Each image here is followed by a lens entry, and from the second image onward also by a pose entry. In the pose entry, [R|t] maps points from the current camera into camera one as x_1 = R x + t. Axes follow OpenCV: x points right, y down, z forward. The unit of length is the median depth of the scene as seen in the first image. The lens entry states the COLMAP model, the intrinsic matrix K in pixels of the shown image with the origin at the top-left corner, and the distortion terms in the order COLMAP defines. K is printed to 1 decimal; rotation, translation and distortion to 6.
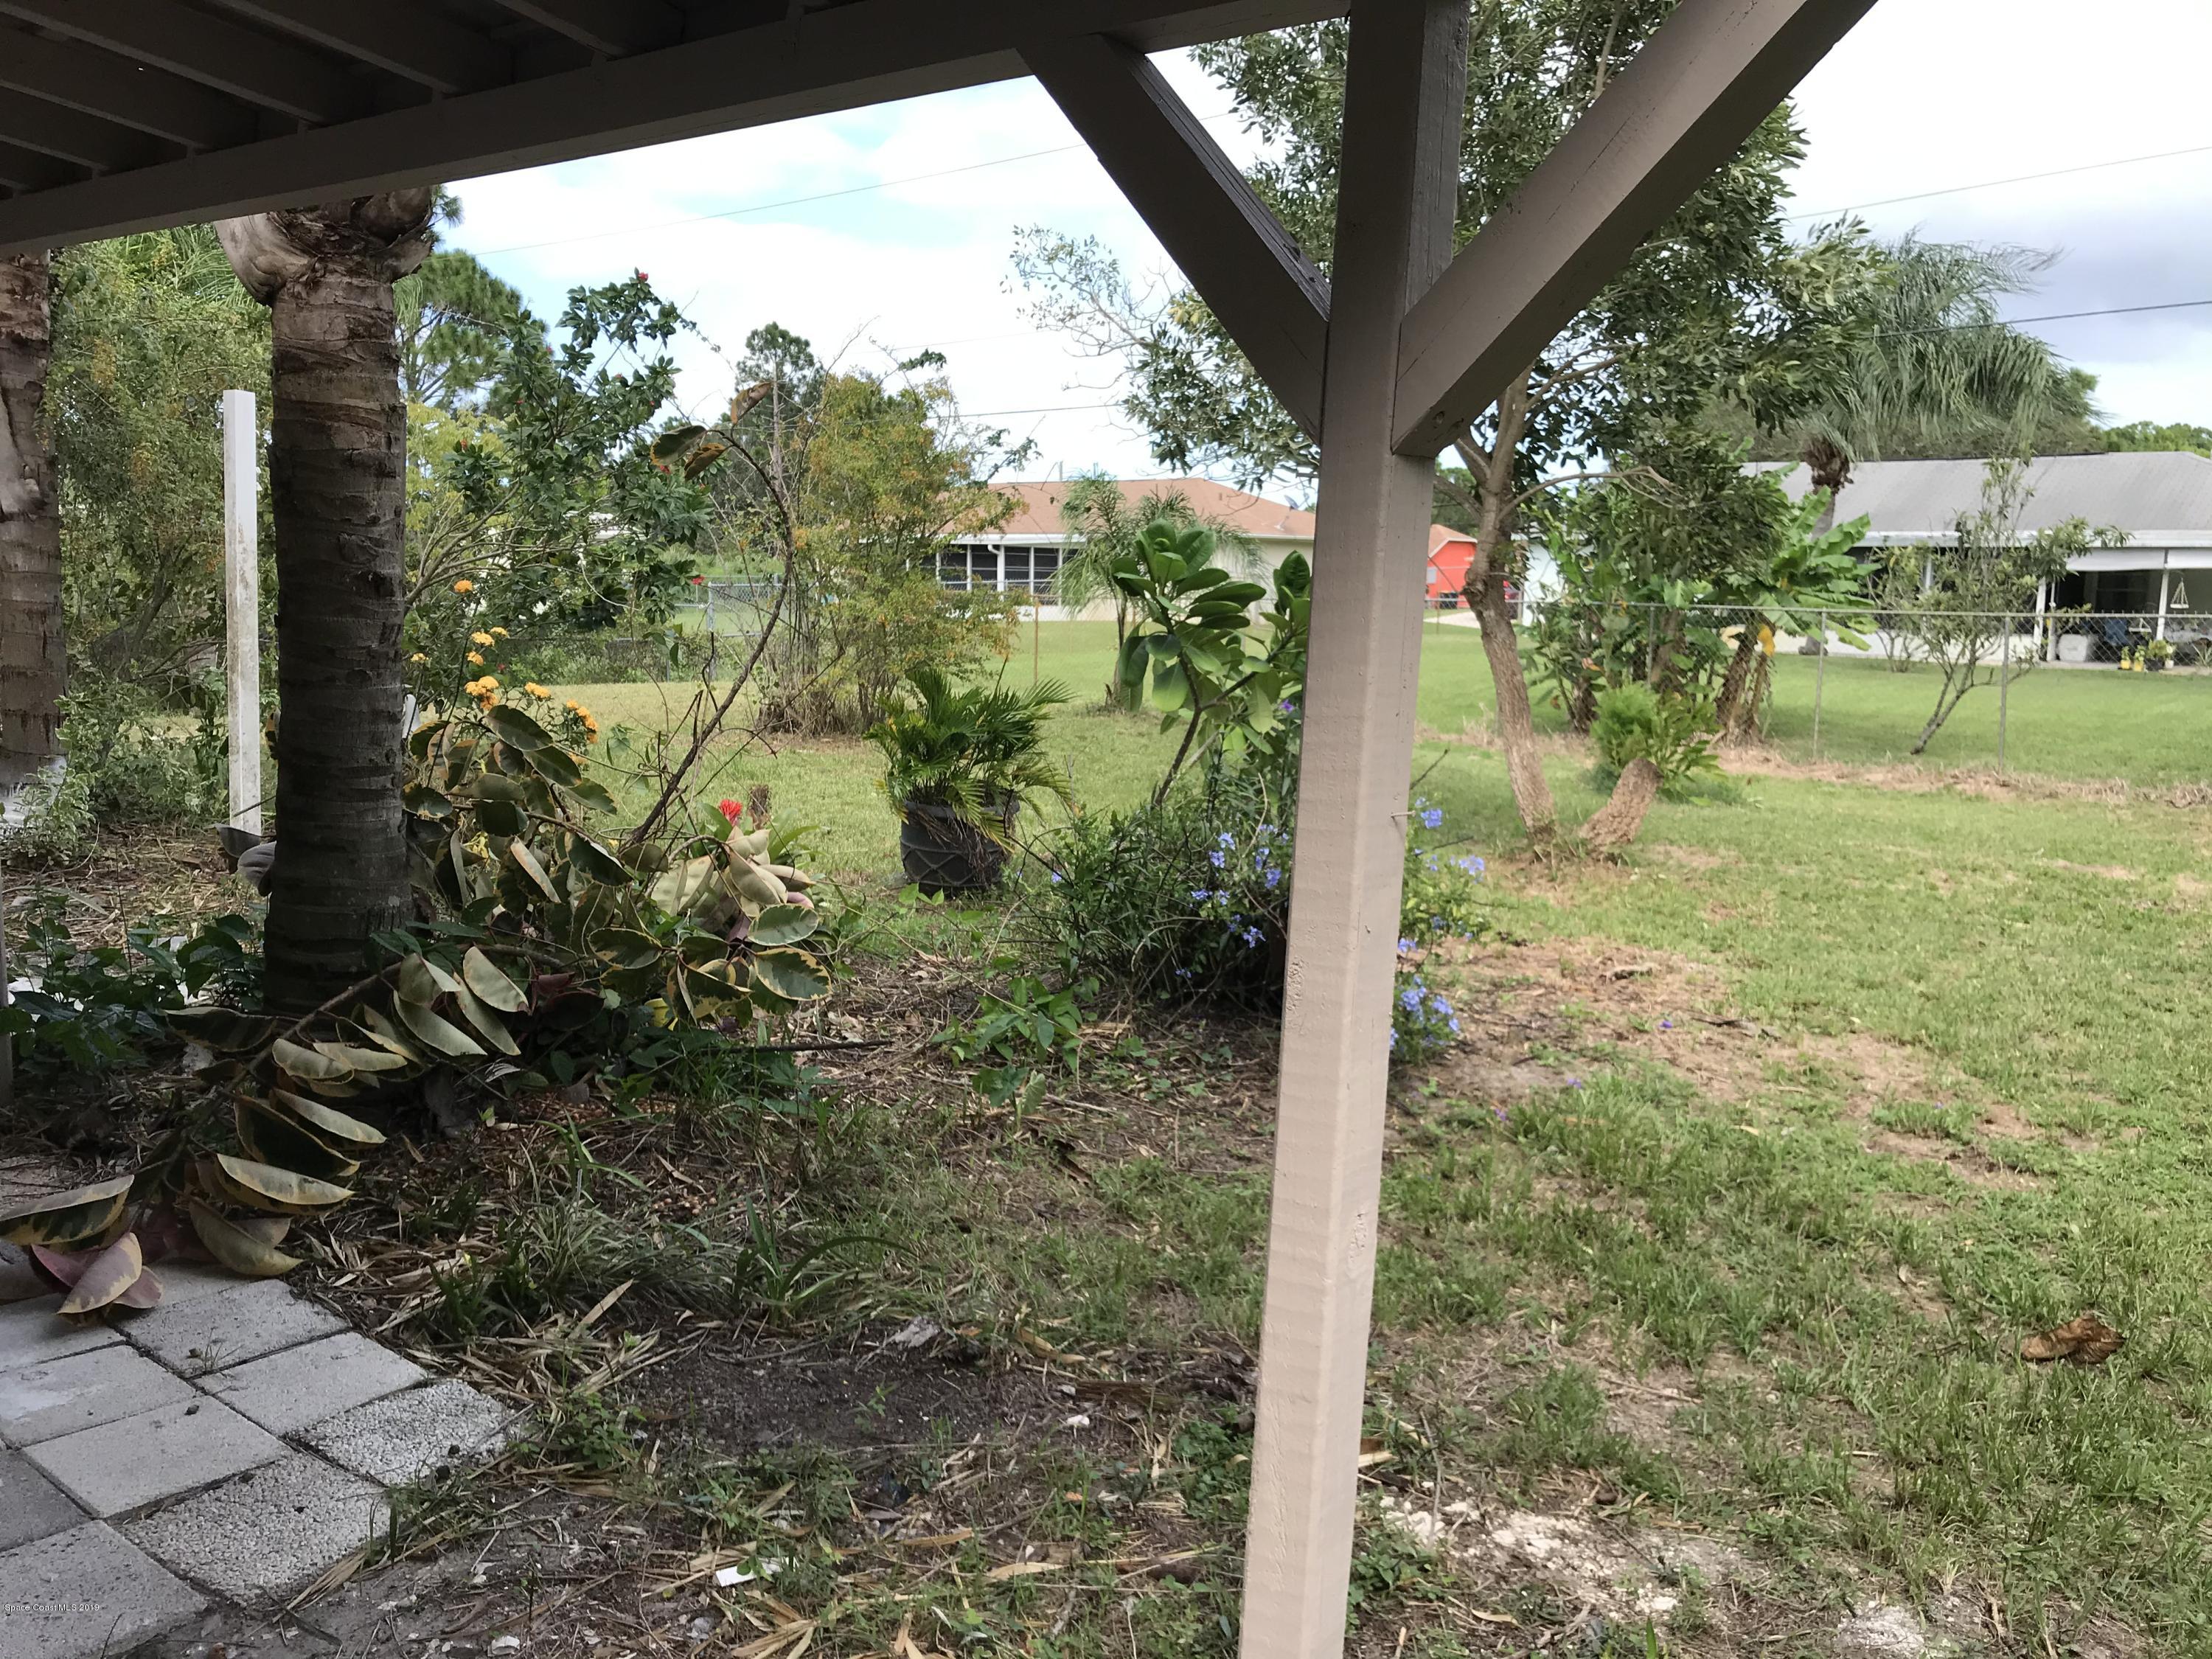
lens RADIAL K [[1733.7, 0, 1143.2], [0, 1733.7, 823.4], [0, 0, 1]] dist [-0.004212, -0.043069]
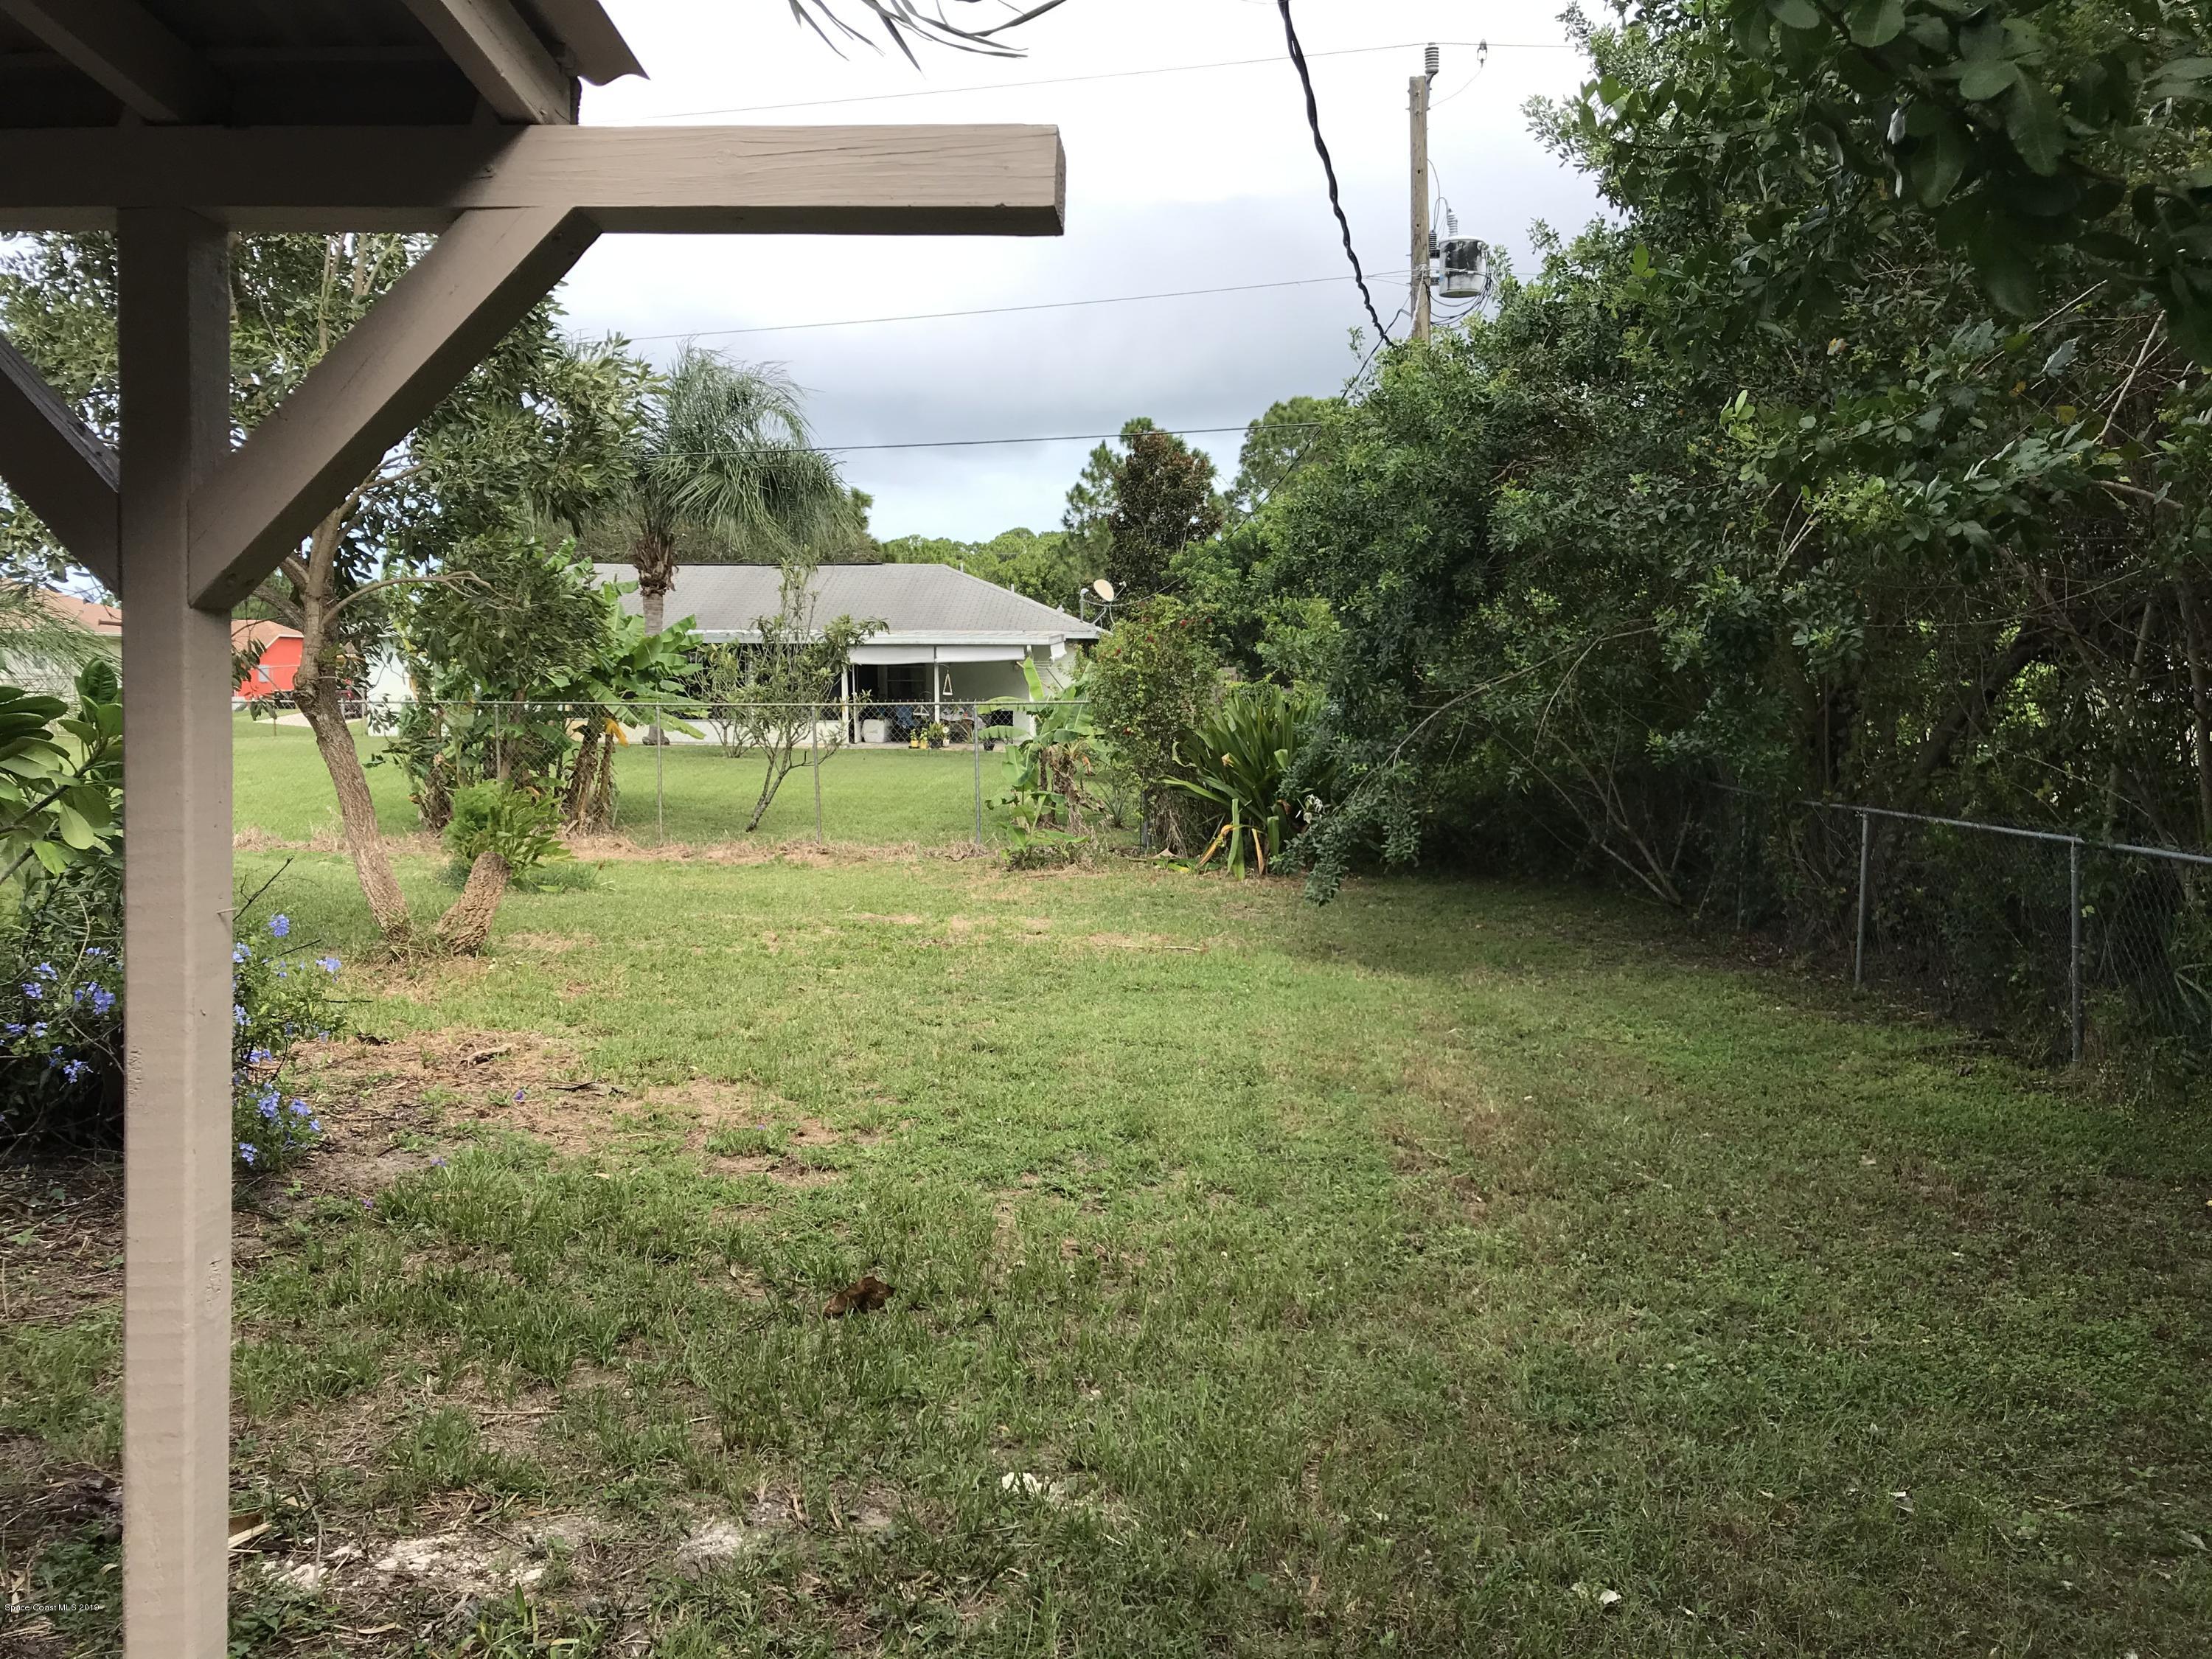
lens RADIAL K [[1789.1, 0, 1107.0], [0, 1789.1, 824.3], [0, 0, 1]] dist [-0.001524, 0.014064]
pose [[0.826074, -0.064497, 0.559859, -0.015976], [0.092894, 0.995424, -0.022390, 0.006647], [-0.555853, 0.070503, 0.828286, -0.174332]]
